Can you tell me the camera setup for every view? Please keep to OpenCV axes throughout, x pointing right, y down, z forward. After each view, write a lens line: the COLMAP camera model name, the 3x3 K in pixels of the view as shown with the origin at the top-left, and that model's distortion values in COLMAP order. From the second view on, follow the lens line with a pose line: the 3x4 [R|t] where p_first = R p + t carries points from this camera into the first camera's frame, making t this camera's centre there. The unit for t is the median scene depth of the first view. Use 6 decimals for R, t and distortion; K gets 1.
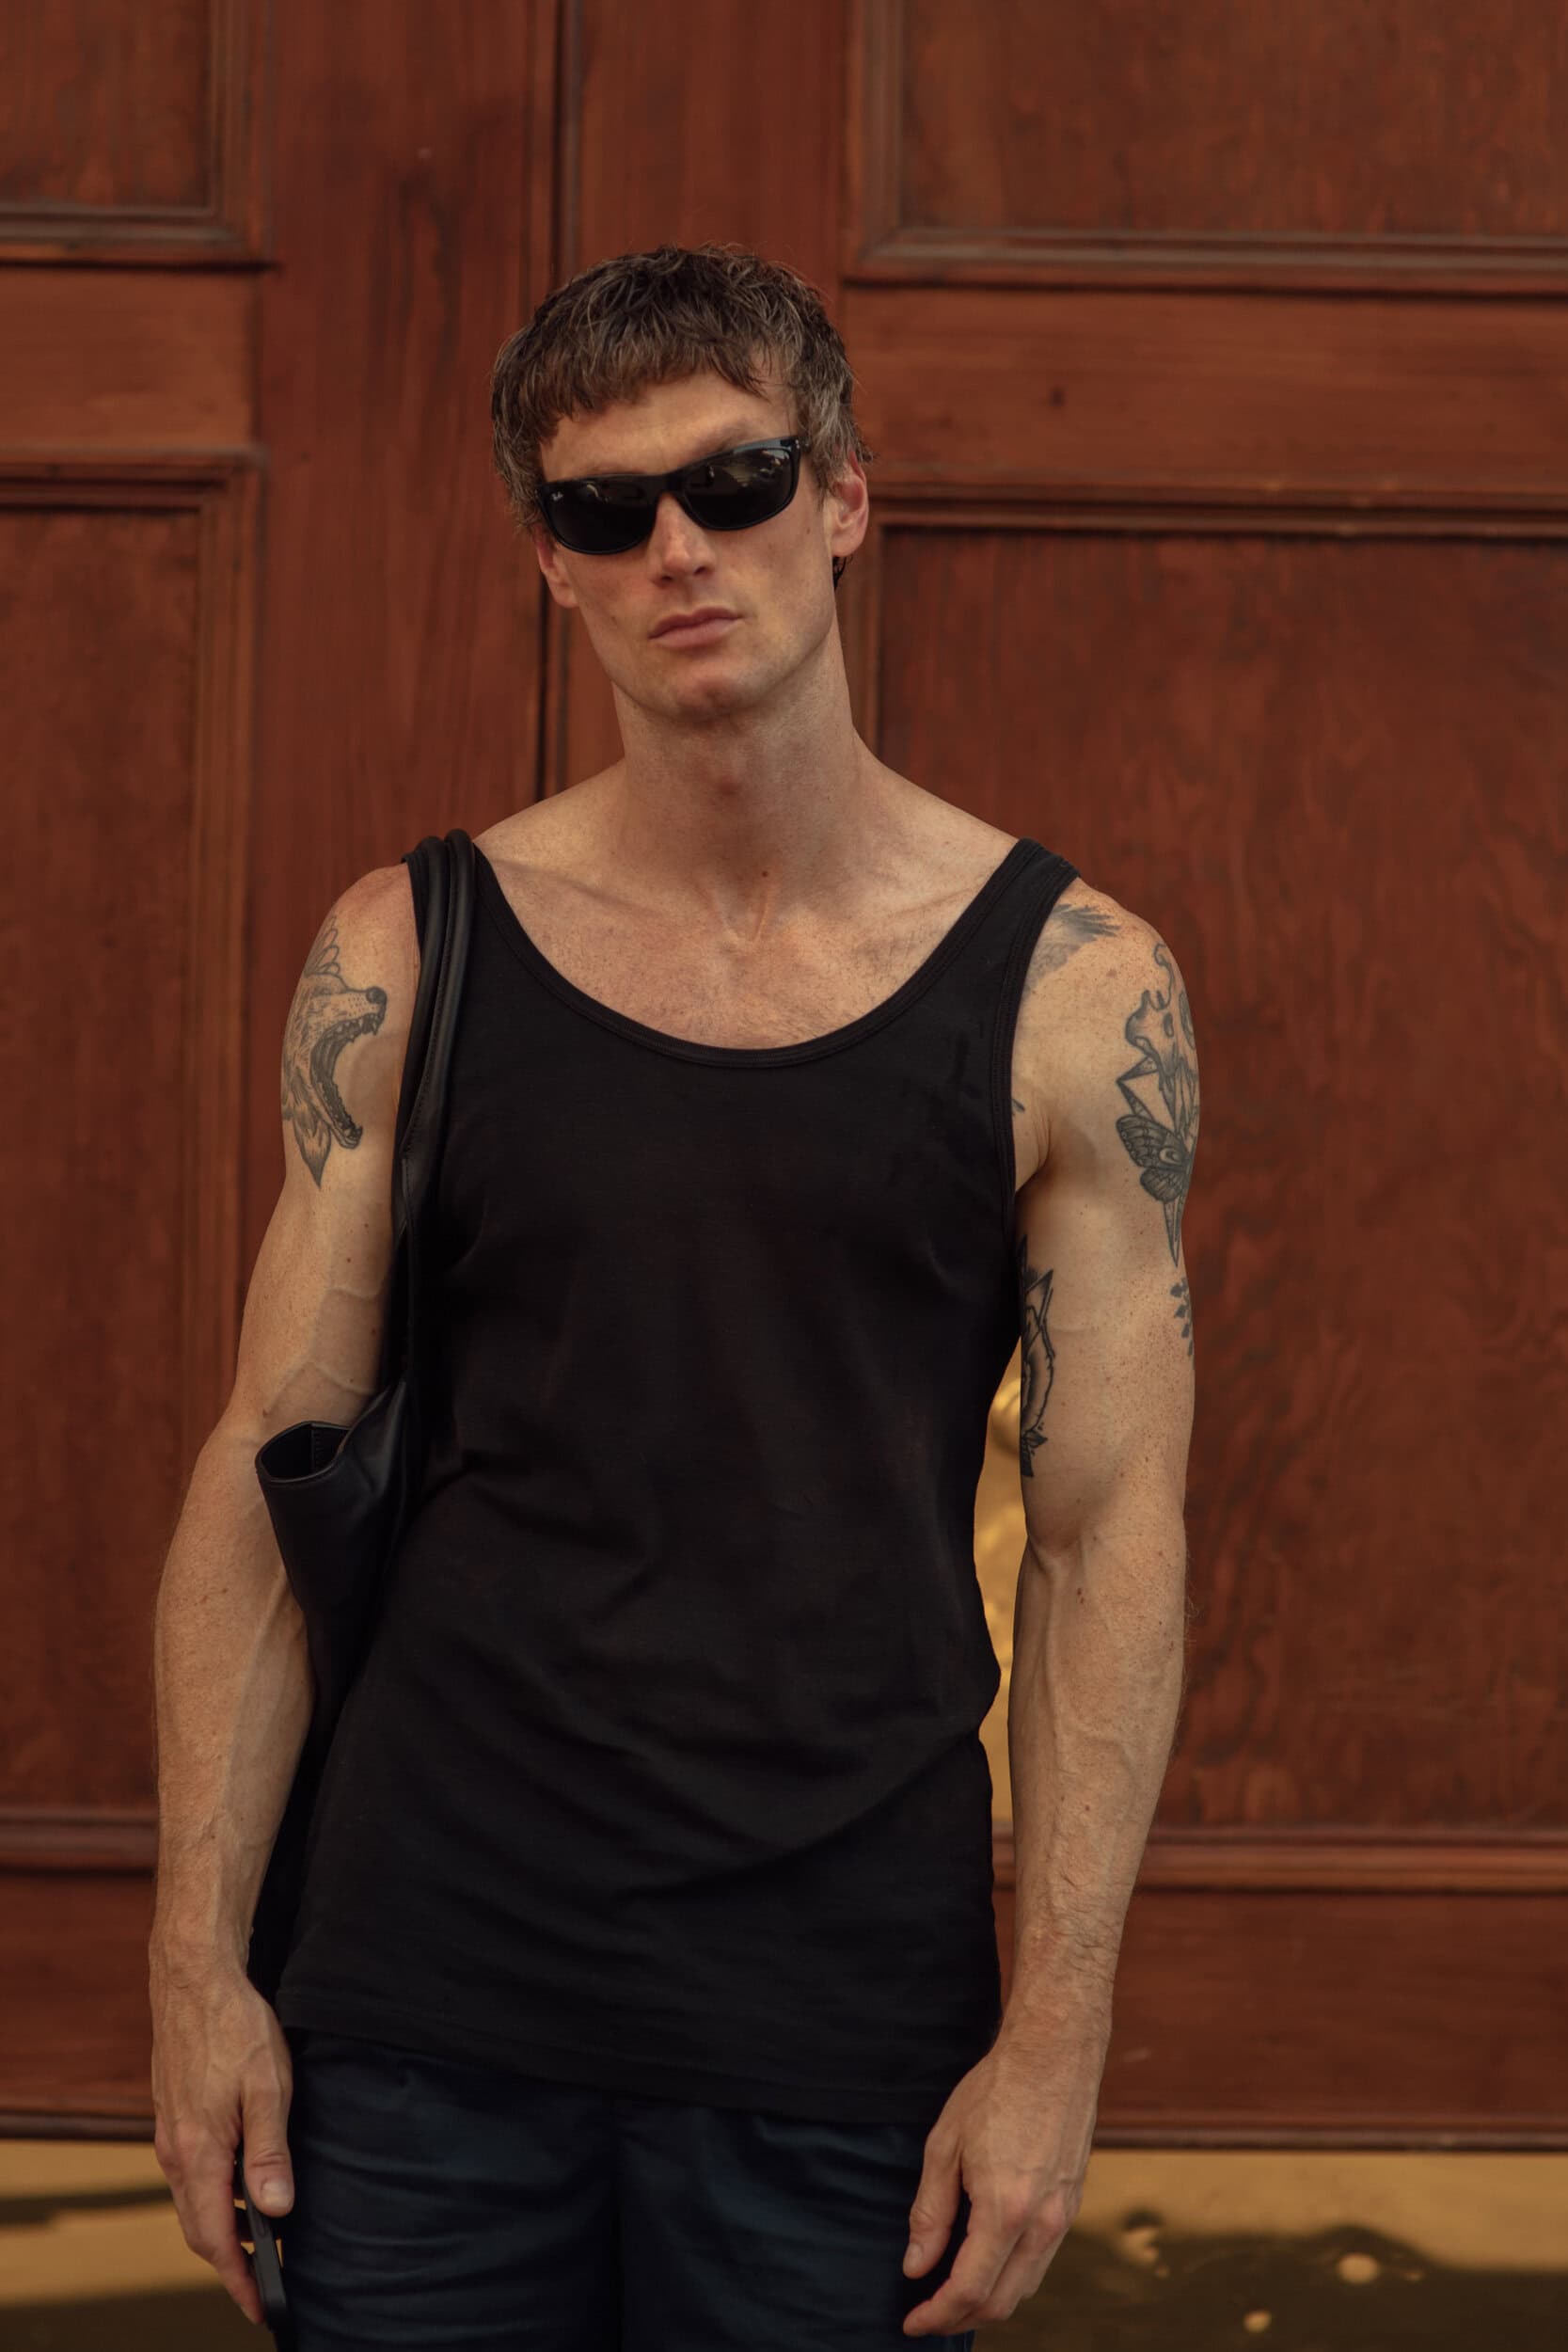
lens RADIAL K [[5746.9, 0, 392.0], [0, 5746.9, 1308.3], [0, 0, 1]] dist [0.045932, -0.544275]
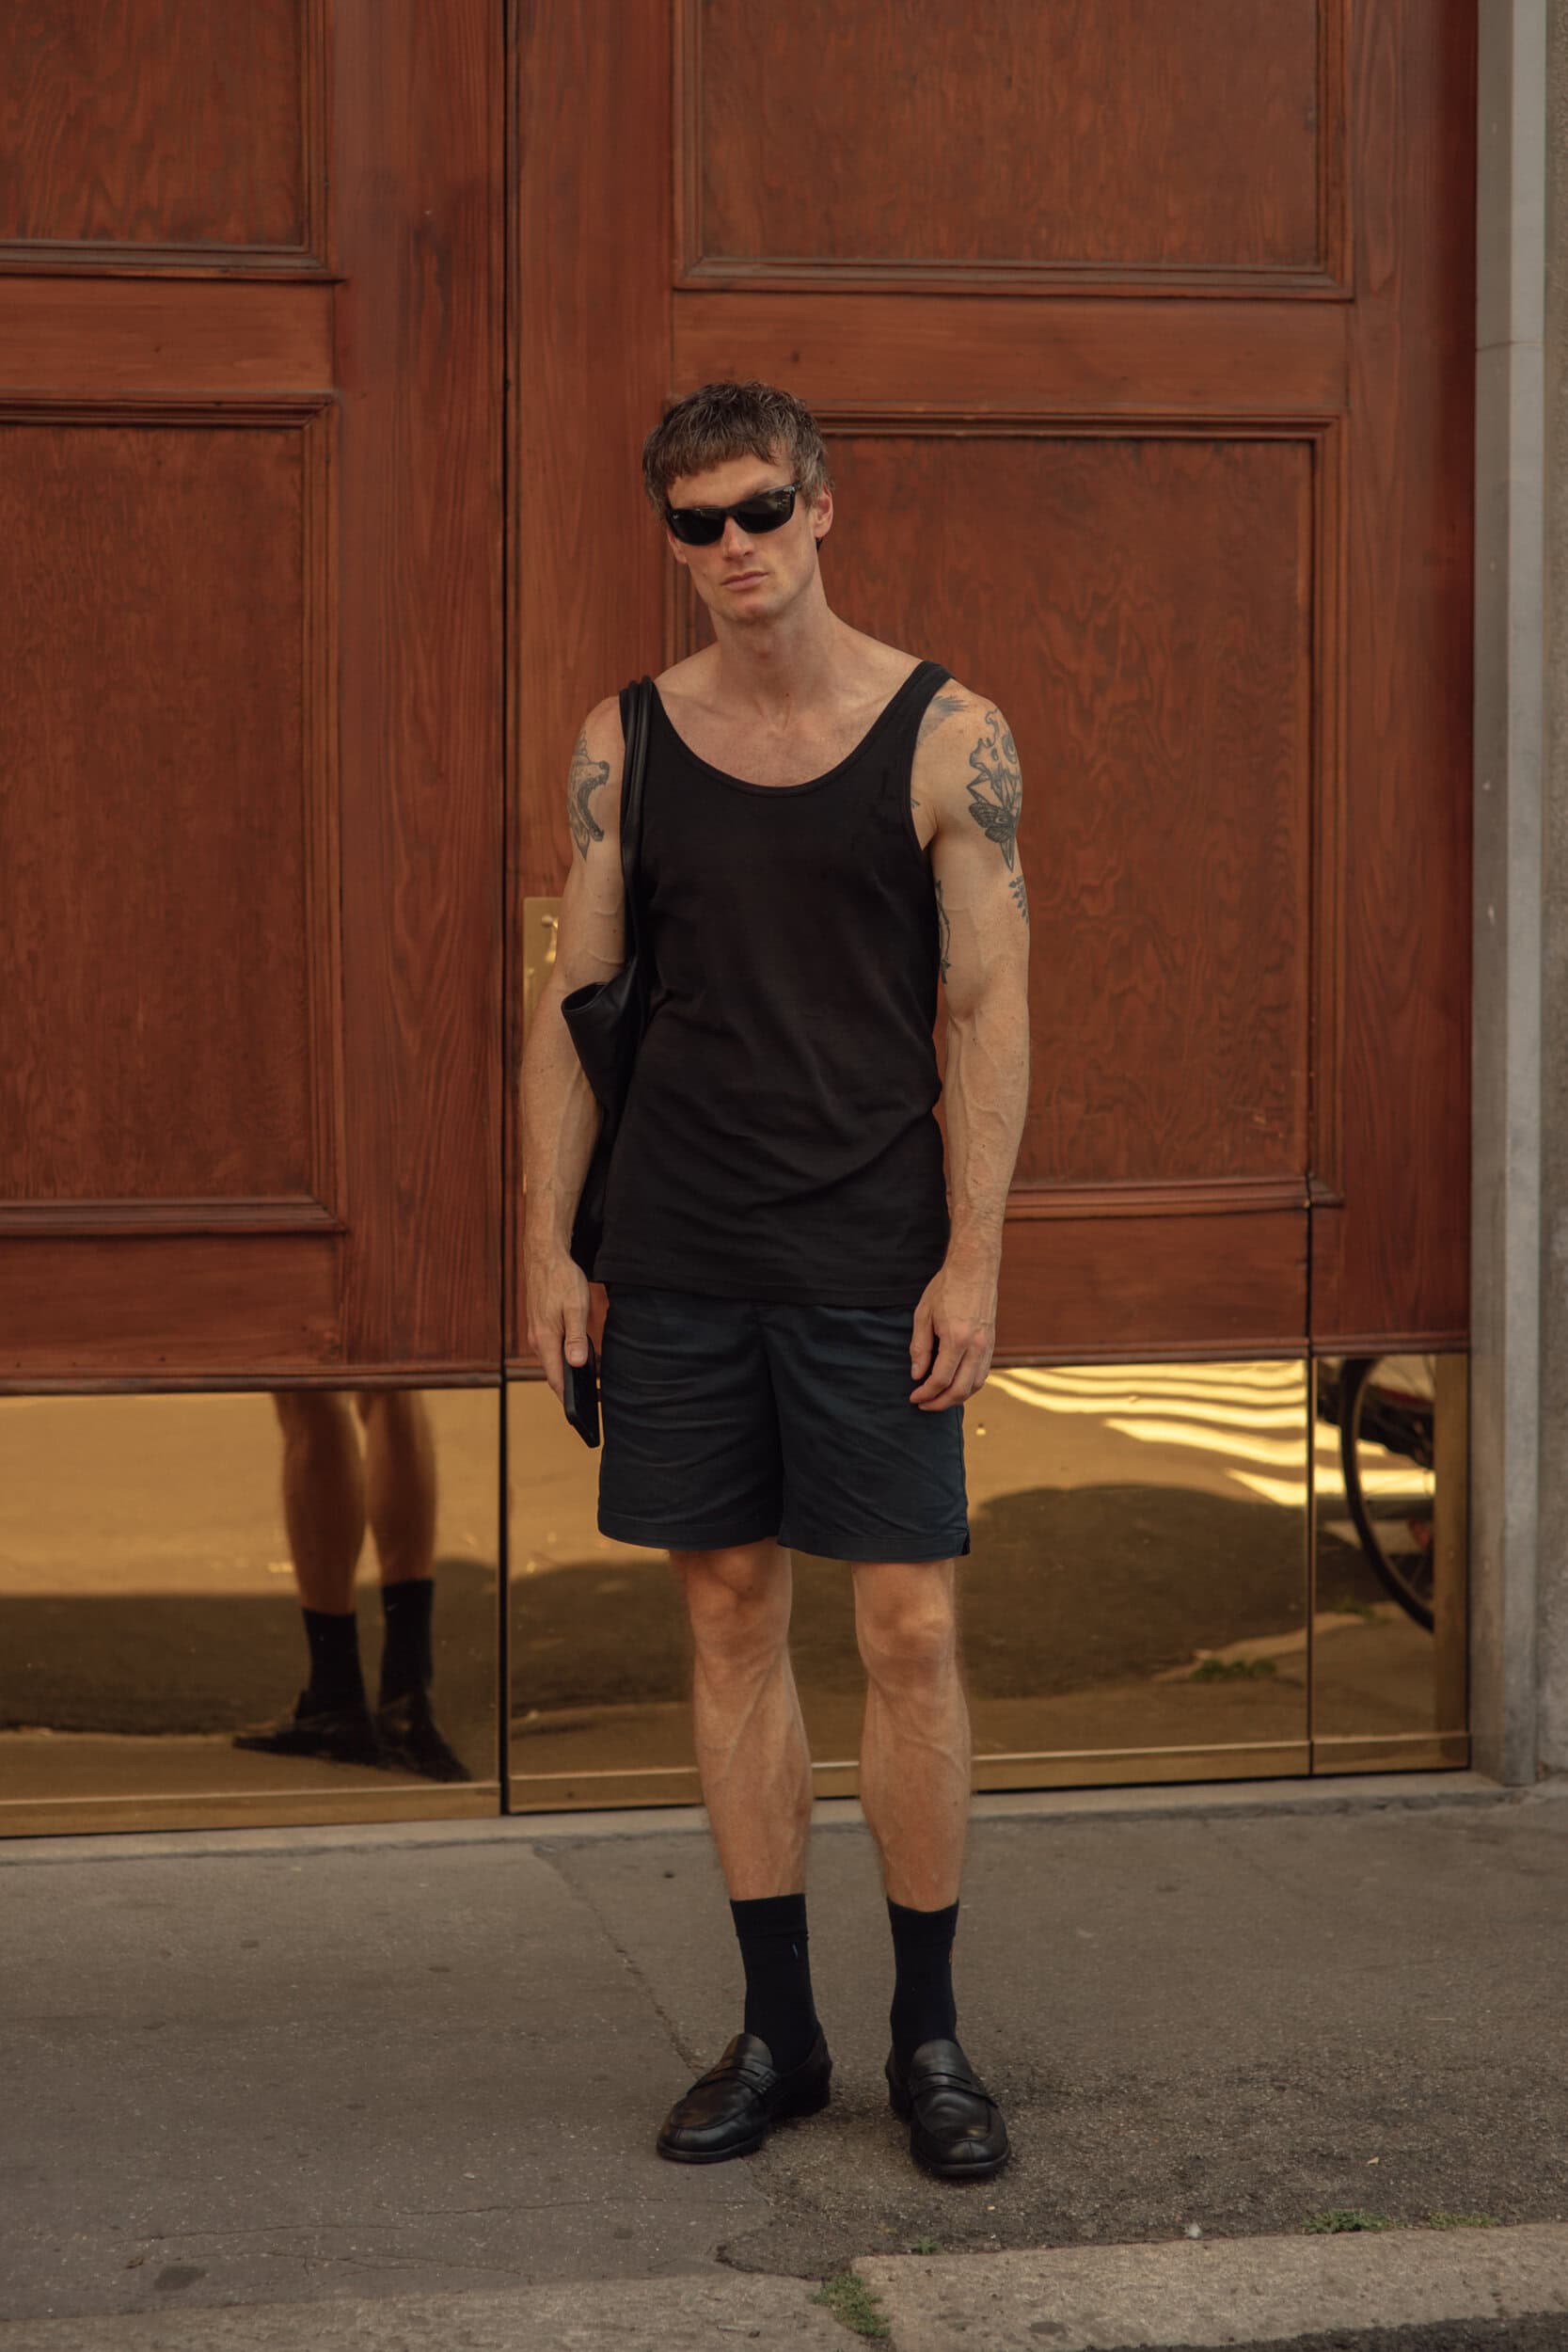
lens RADIAL K [[5613.2, 0, 779.2], [0, 5613.2, 1286.6], [0, 0, 1]] dist [0.019976, -0.758199]
pose [[0.976552, -0.036667, 0.212136, -0.255515], [0.017750, 0.995747, 0.090402, -0.034268], [-0.214549, -0.084517, 0.973050, -0.652255]]
